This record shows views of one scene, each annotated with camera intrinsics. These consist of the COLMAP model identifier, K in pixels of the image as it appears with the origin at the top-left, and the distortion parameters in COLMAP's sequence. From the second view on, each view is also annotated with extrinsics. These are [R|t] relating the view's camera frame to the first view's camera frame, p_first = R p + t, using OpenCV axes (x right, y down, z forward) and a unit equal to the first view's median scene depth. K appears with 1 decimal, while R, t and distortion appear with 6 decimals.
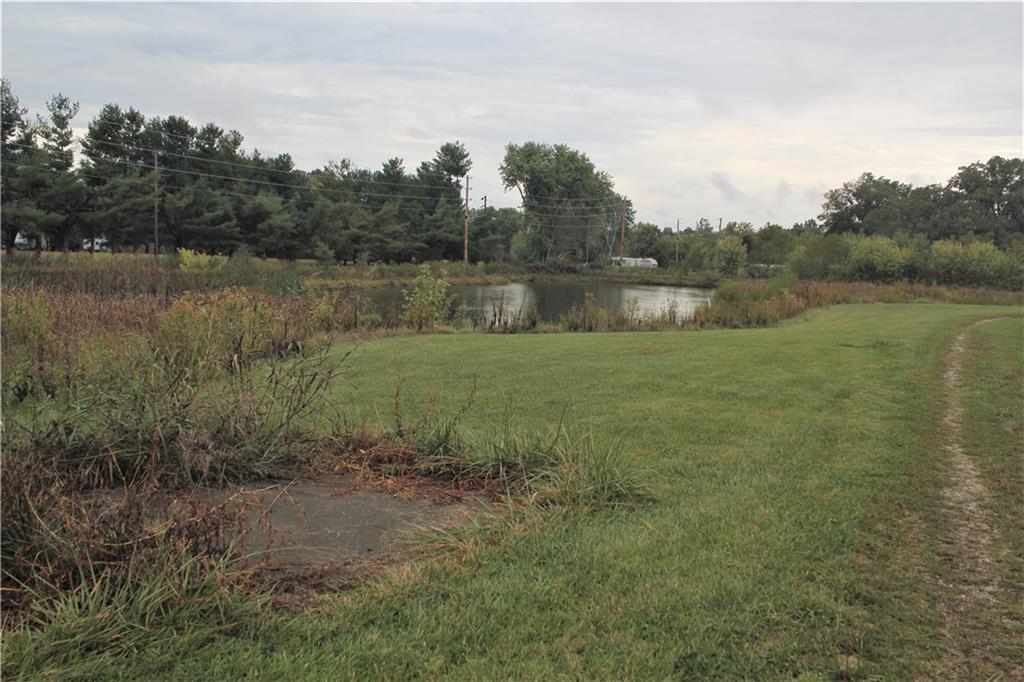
lens RADIAL K [[835.5, 0, 513.0], [0, 835.5, 339.8], [0, 0, 1]] dist [-0.121588, 0.050736]
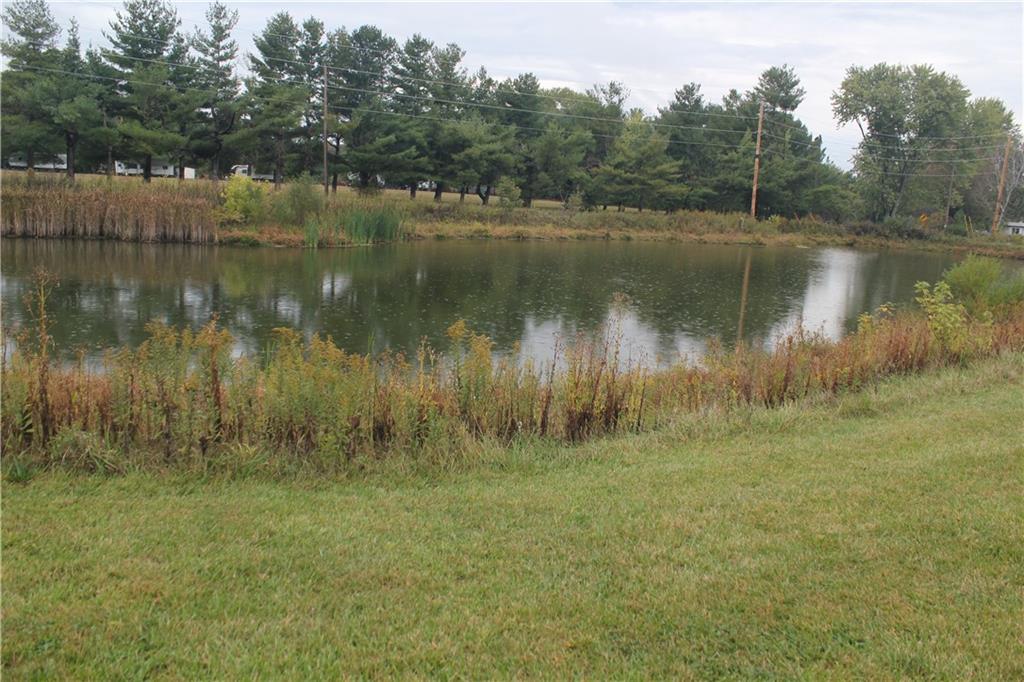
lens RADIAL K [[835.5, 0, 510.2], [0, 835.5, 344.1], [0, 0, 1]] dist [-0.121588, 0.050736]
pose [[0.878376, 0.108003, -0.465609, 0.114922], [-0.080843, 0.993672, 0.077981, -0.015974], [0.471085, -0.030856, 0.881548, 0.223258]]
